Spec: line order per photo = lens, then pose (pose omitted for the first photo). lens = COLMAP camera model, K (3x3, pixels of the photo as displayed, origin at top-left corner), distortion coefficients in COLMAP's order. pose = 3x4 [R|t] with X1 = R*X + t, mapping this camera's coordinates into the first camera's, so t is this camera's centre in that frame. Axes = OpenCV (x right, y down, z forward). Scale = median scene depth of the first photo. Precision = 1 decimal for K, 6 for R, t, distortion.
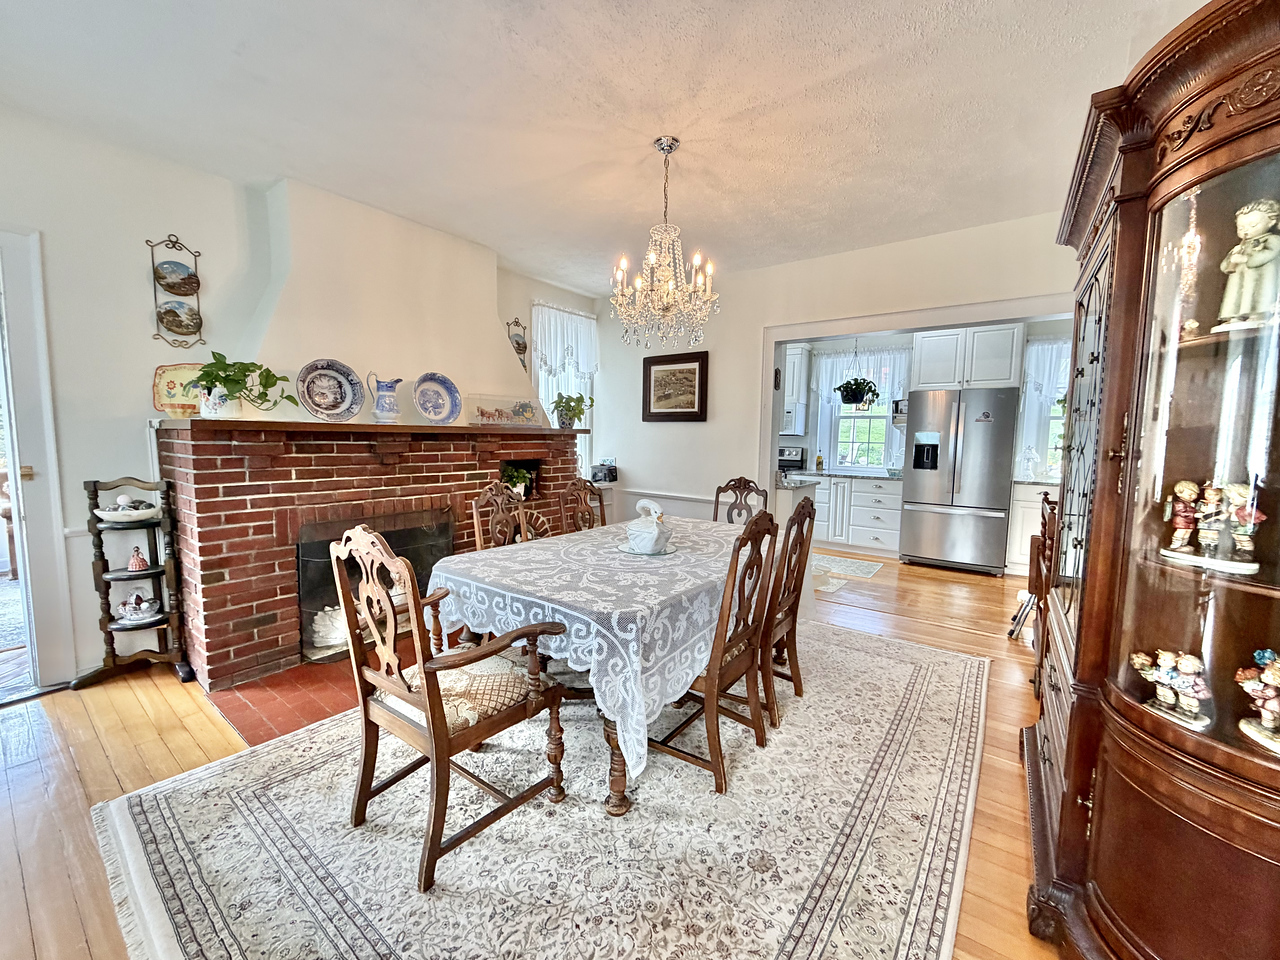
lens RADIAL K [[508.7, 0, 641.2], [0, 508.7, 482.7], [0, 0, 1]] dist [-0.001164, 0.000550]
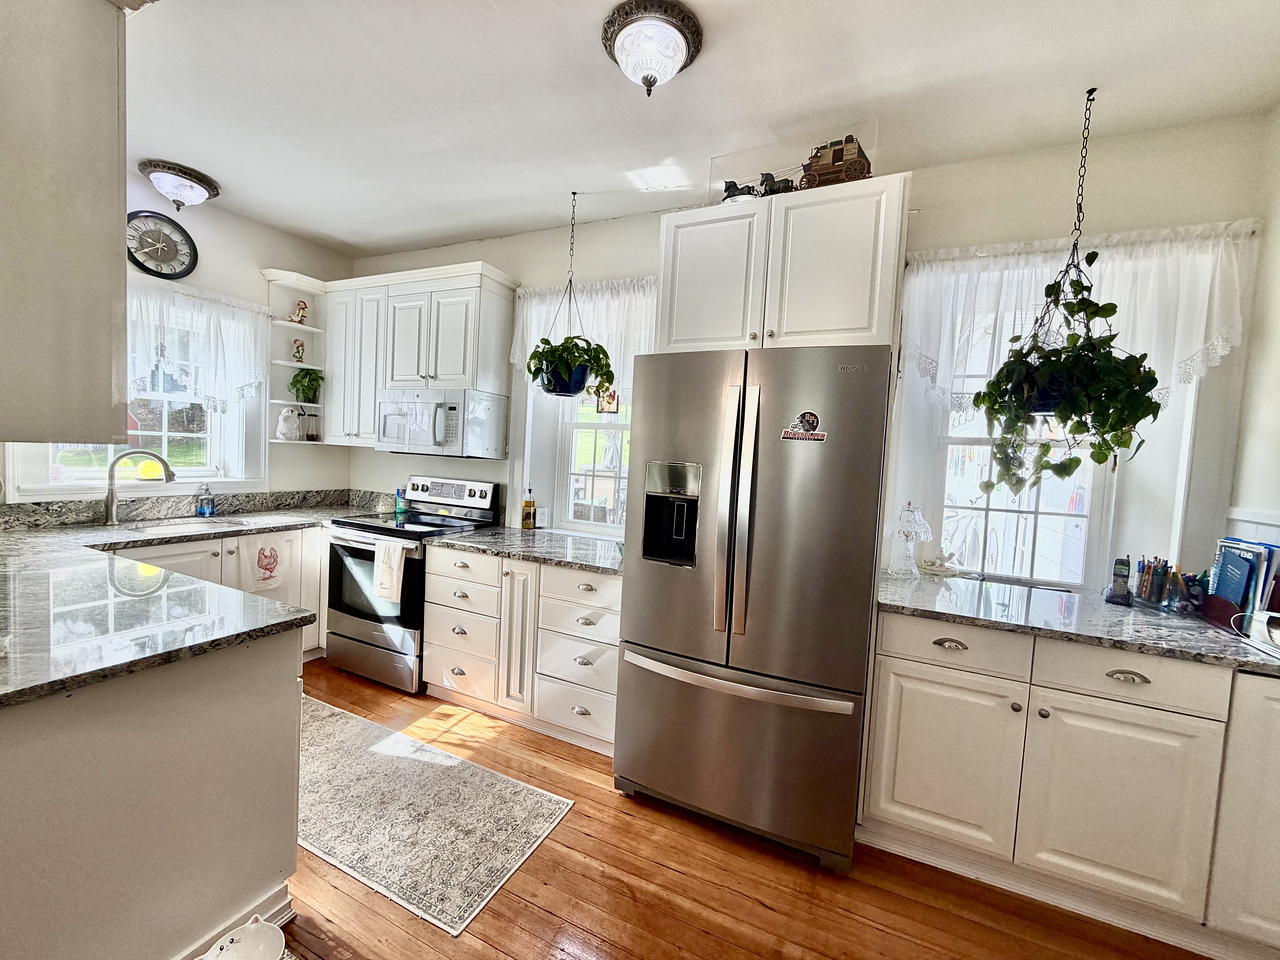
lens RADIAL K [[508.7, 0, 638.4], [0, 508.7, 484.4], [0, 0, 1]] dist [-0.001164, 0.000550]
pose [[0.979520, 0.028470, 0.199322, 0.439120], [-0.021780, 0.999126, -0.035679, -0.065840], [-0.200163, 0.030607, 0.979284, 0.605166]]
